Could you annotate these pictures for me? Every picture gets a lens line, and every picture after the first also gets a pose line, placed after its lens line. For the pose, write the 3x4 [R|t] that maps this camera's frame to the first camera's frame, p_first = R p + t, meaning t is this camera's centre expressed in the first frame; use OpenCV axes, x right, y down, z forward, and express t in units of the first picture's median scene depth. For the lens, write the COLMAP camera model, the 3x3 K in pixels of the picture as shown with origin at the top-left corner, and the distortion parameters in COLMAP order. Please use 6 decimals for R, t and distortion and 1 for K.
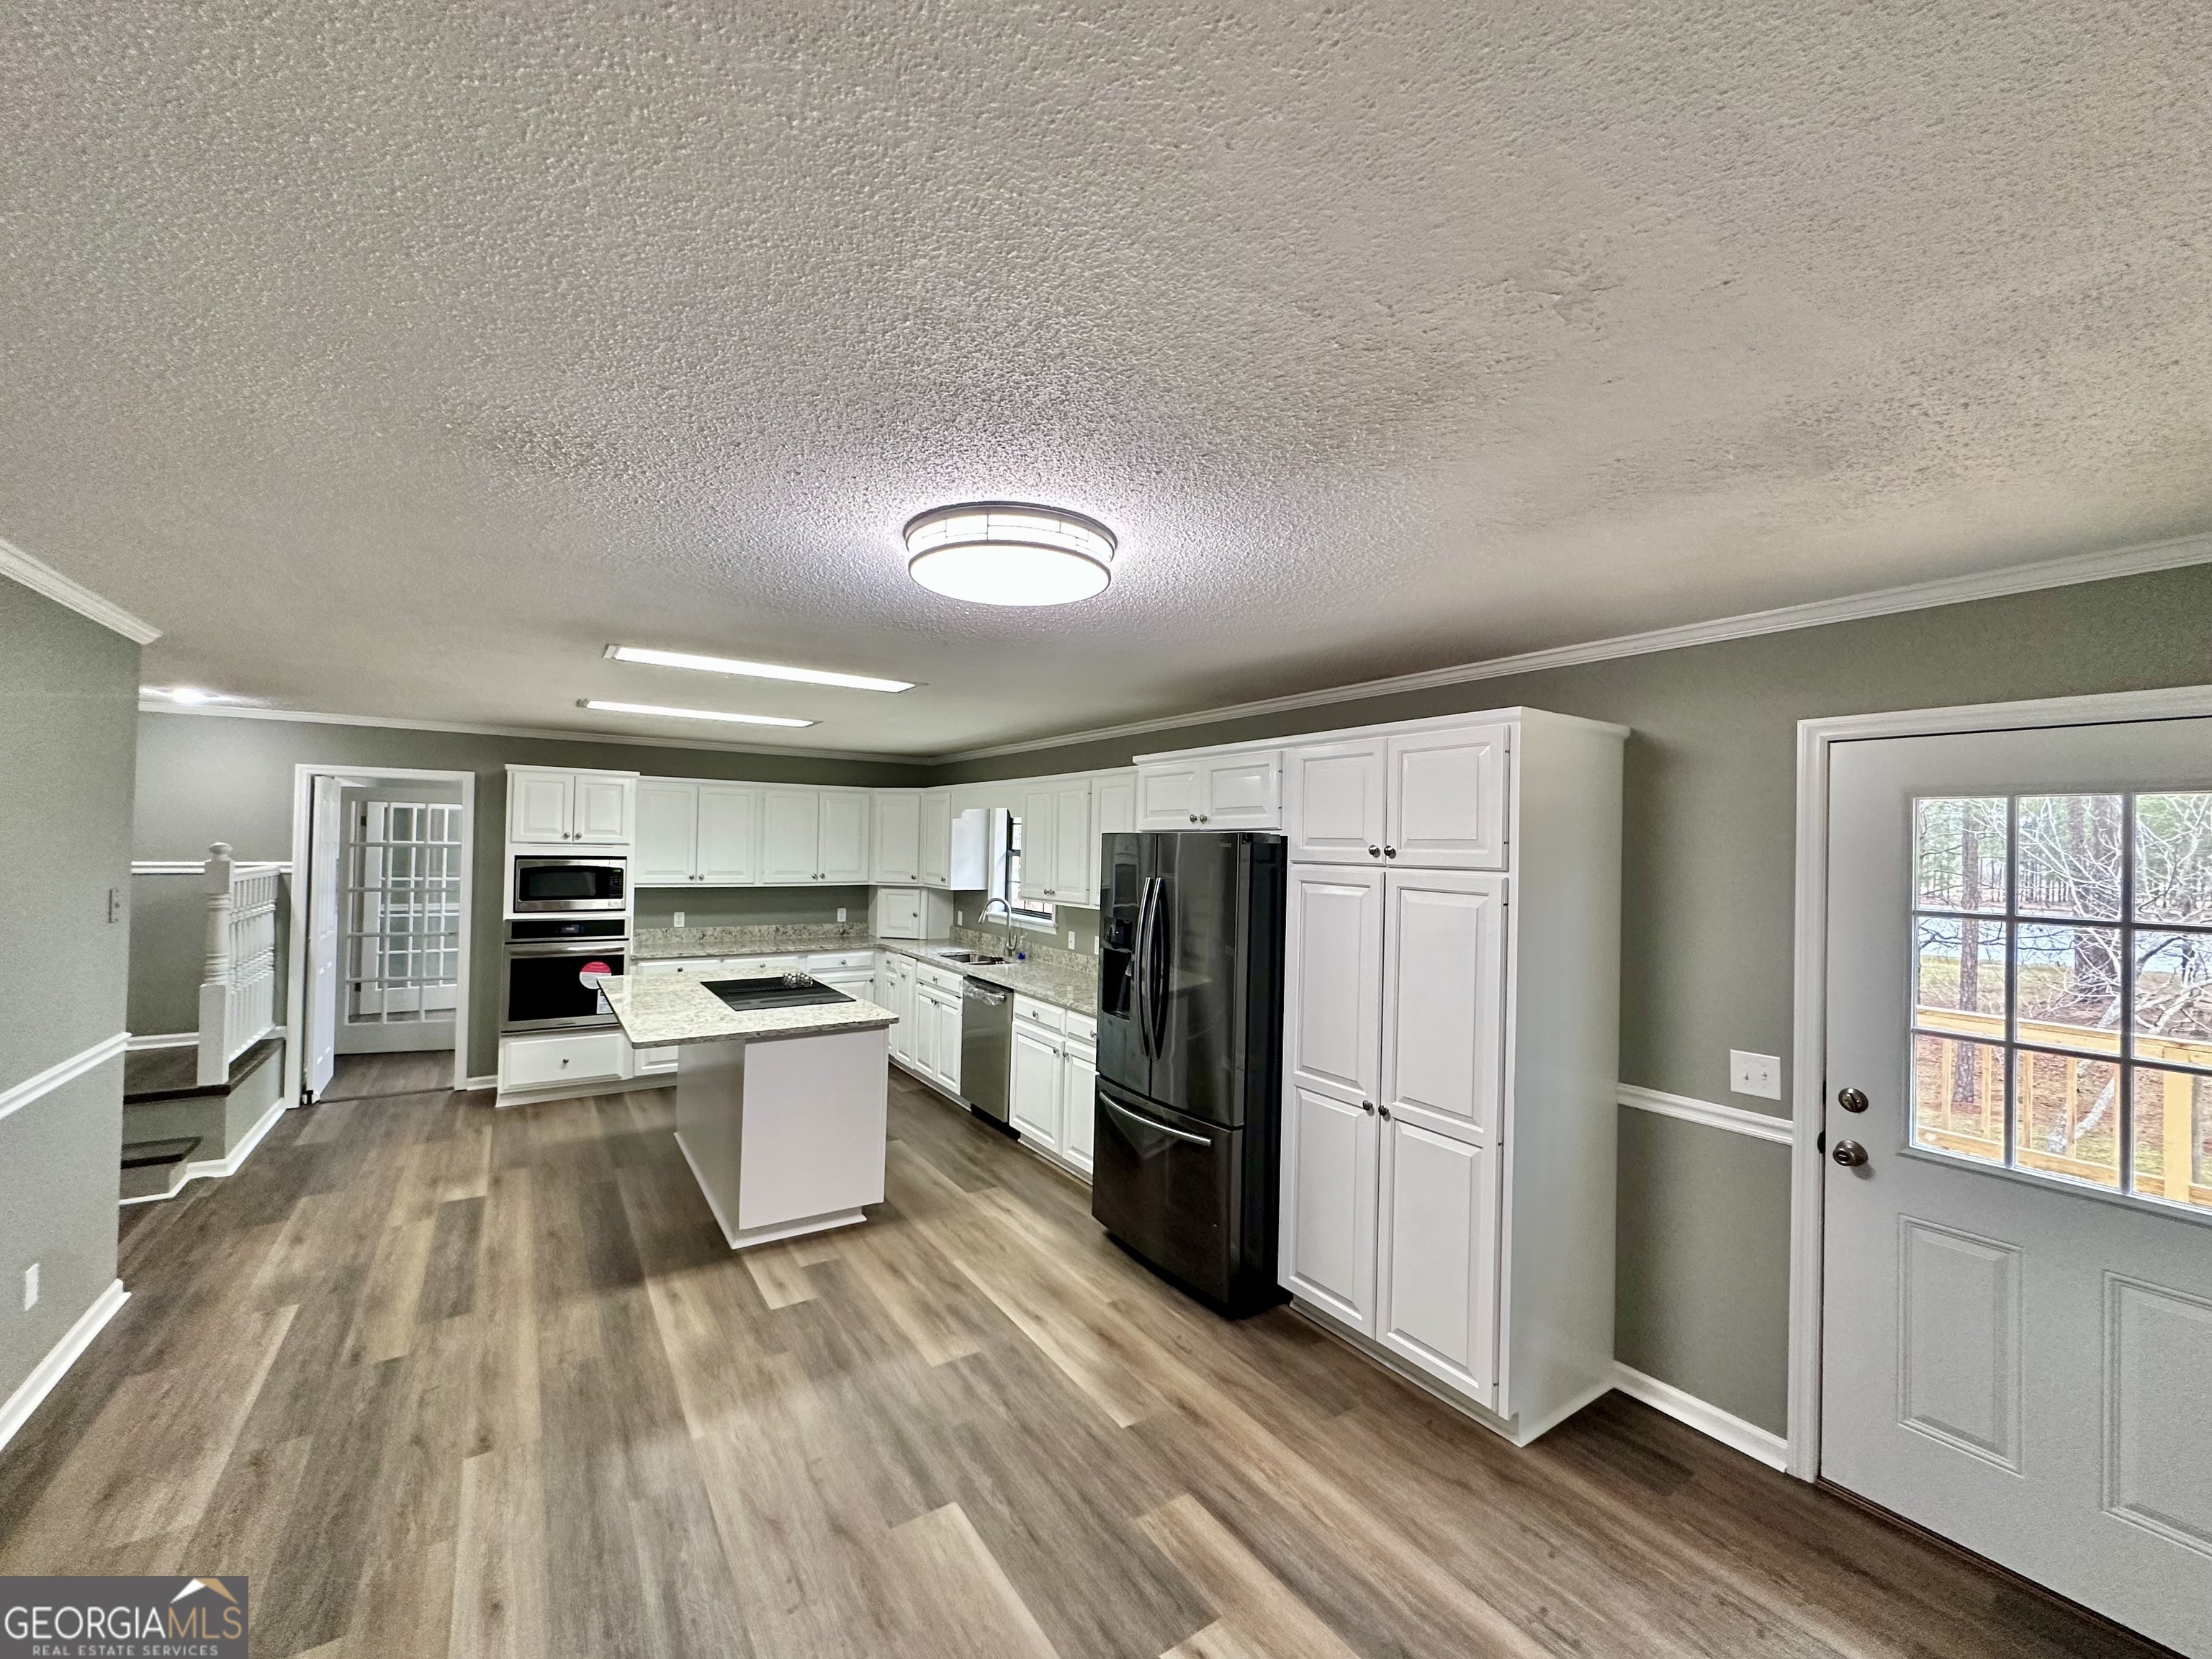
lens RADIAL K [[880.4, 0, 1107.5], [0, 880.4, 832.1], [0, 0, 1]] dist [-0.002045, 0.000298]
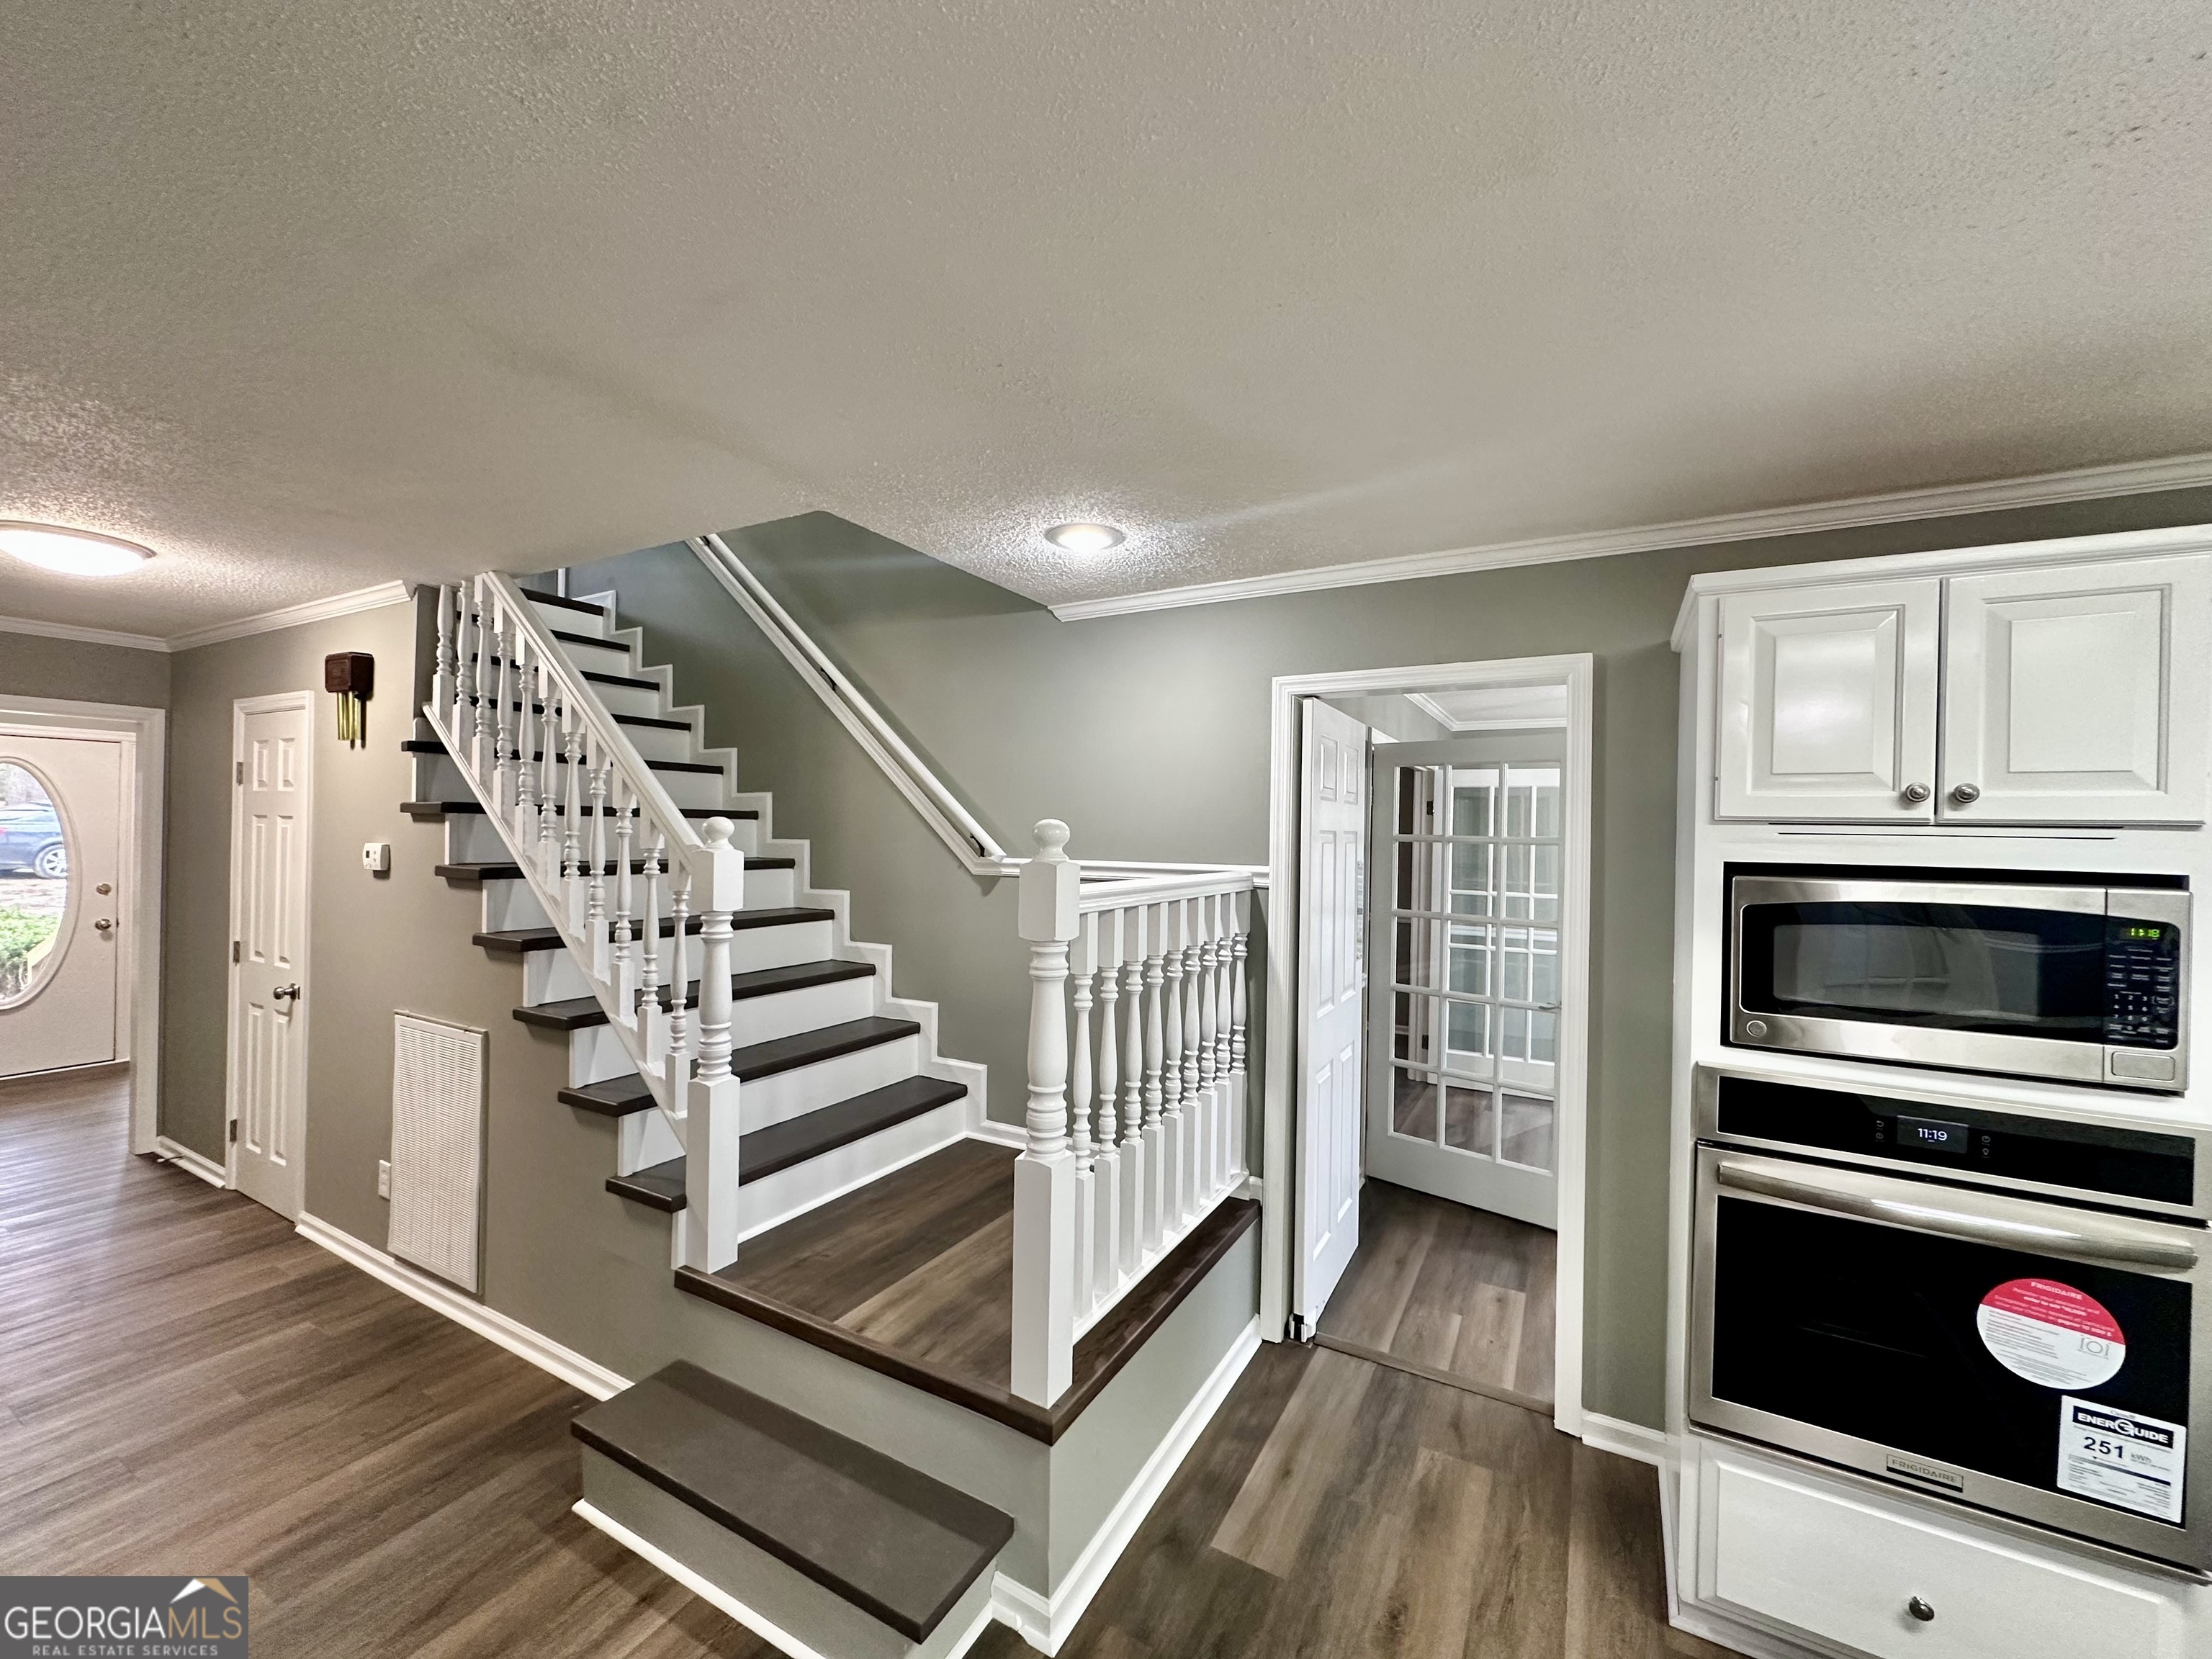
lens RADIAL K [[880.4, 0, 1107.5], [0, 880.4, 832.1], [0, 0, 1]] dist [-0.002045, 0.000298]
pose [[0.452717, -0.007961, -0.891619, -0.503381], [0.004119, 0.999968, -0.006837, 0.017143], [0.891645, -0.000577, 0.452735, 0.674020]]
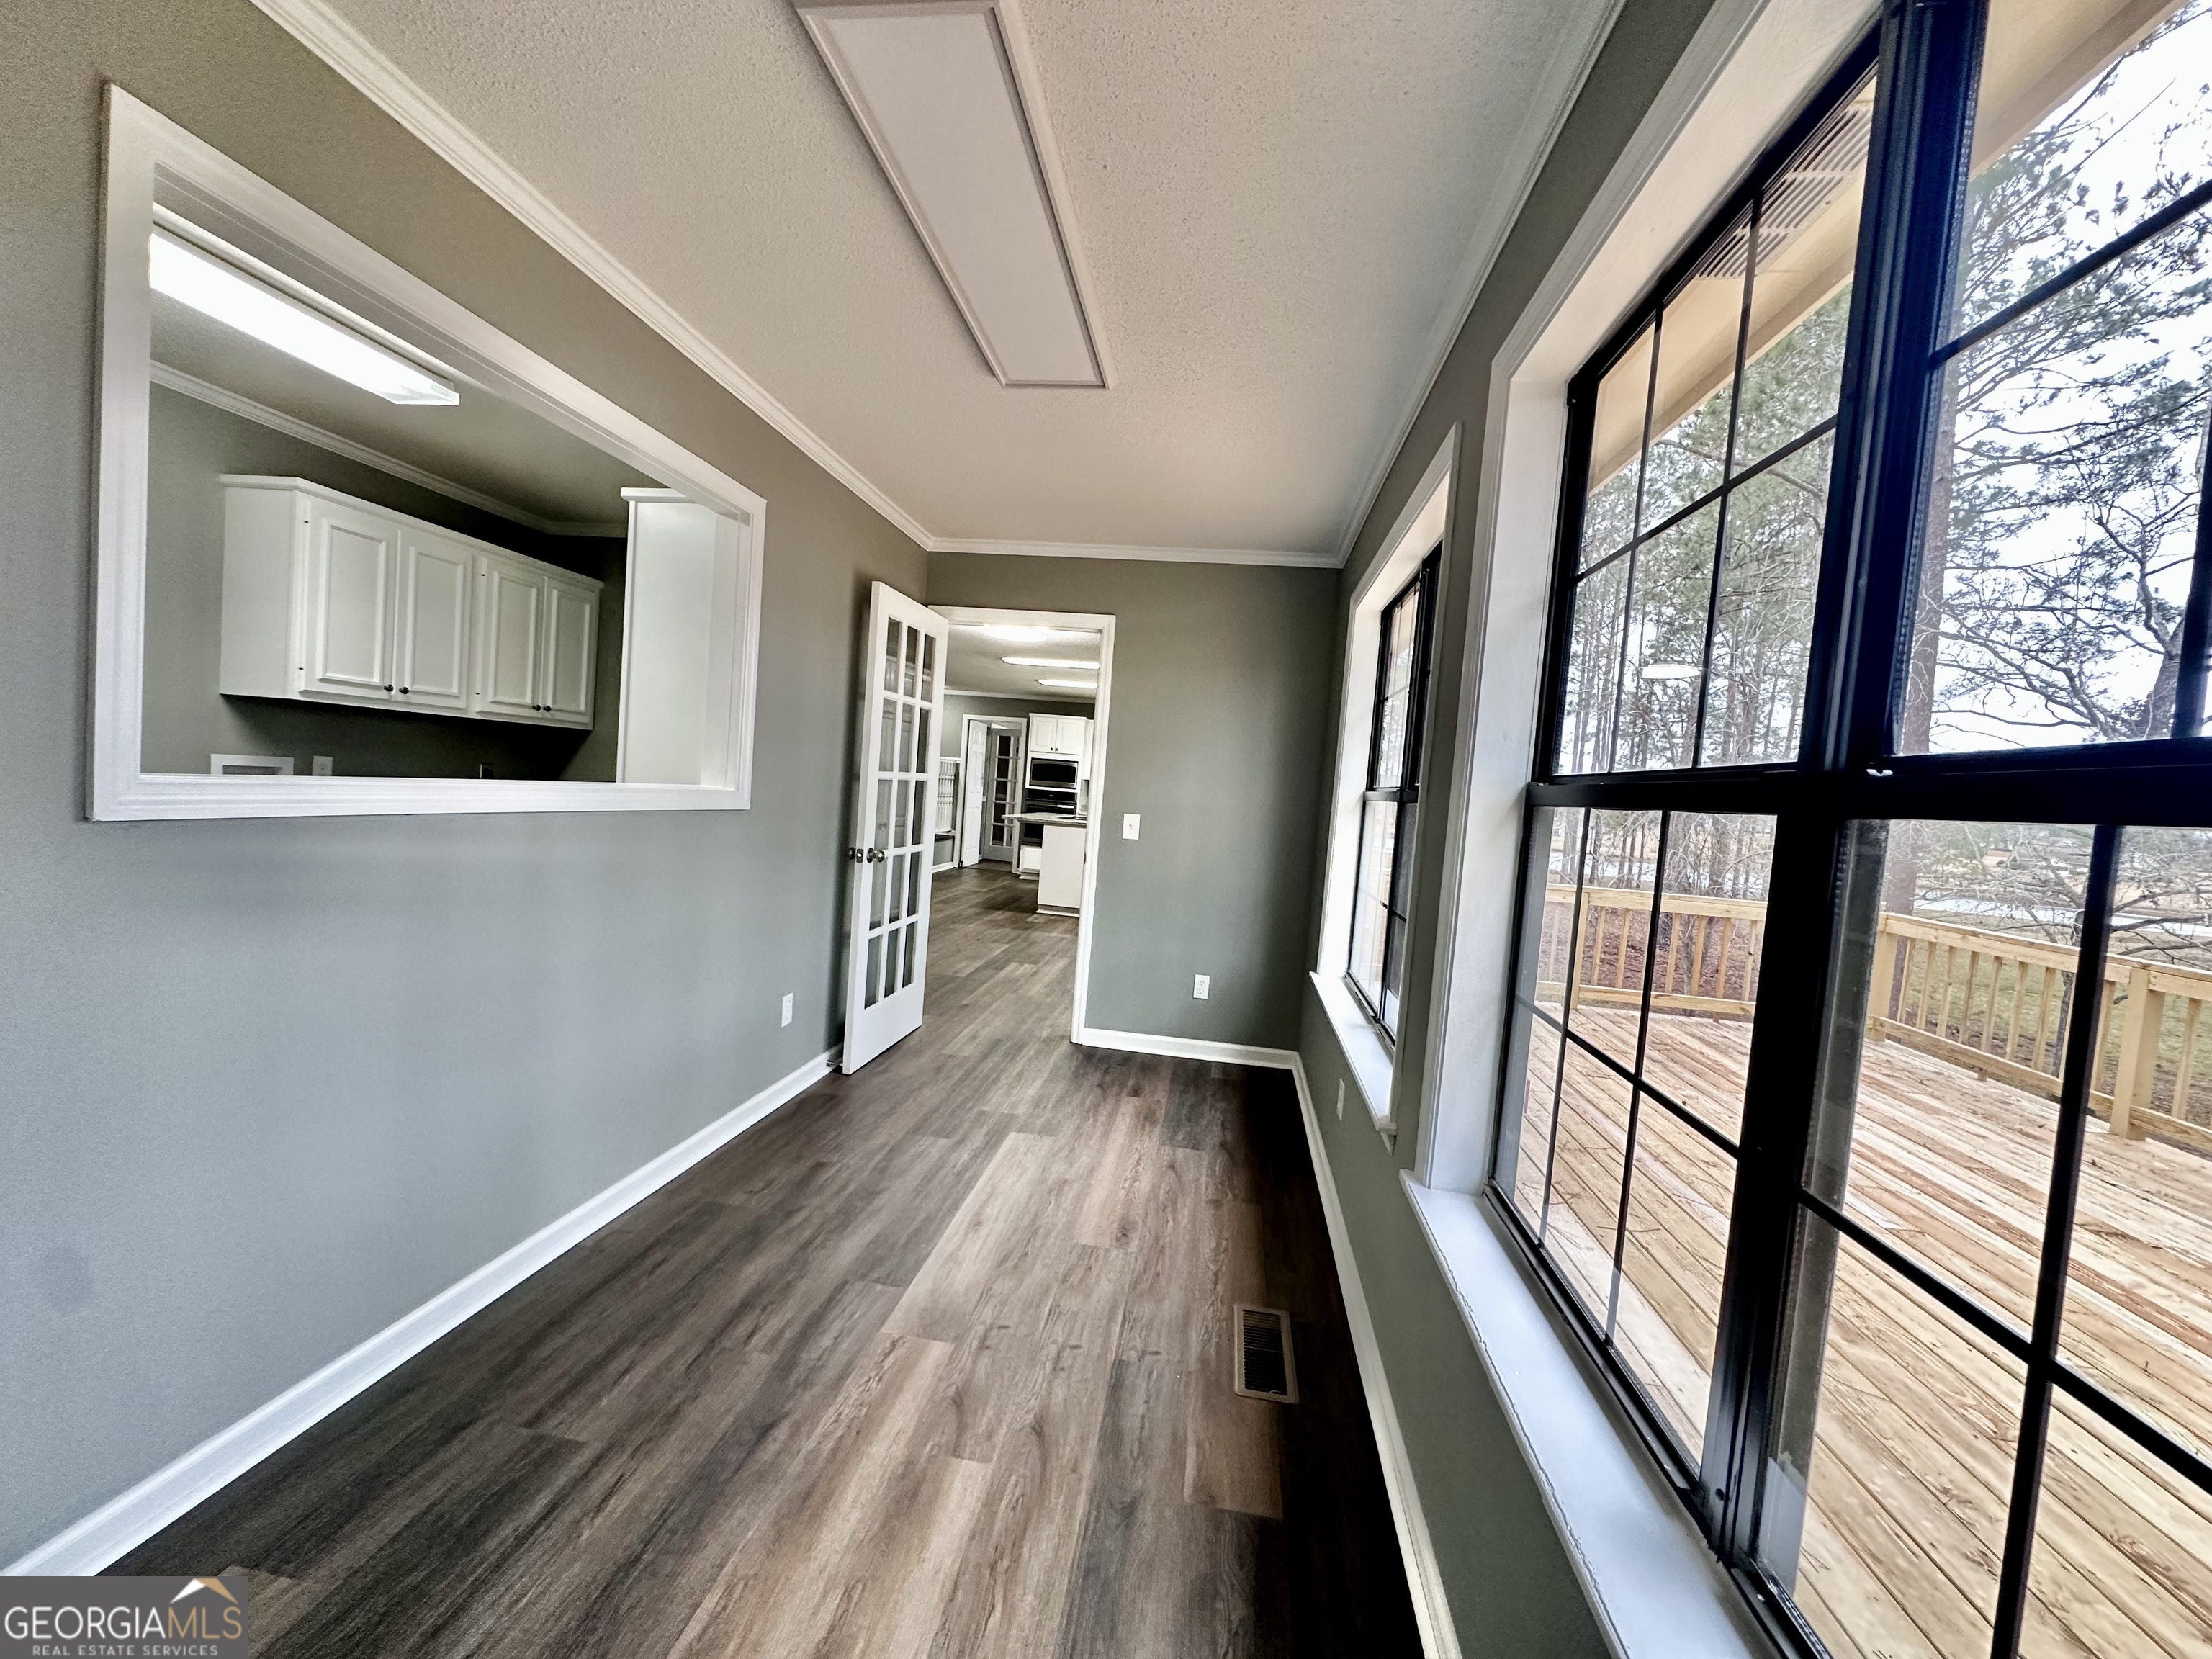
lens RADIAL K [[880.4, 0, 1107.5], [0, 880.4, 832.1], [0, 0, 1]] dist [-0.002045, 0.000298]
pose [[0.743412, 0.072327, -0.664912, 0.845812], [-0.053153, 0.997380, 0.049063, 0.090378], [0.666719, -0.001132, 0.745309, -0.416149]]
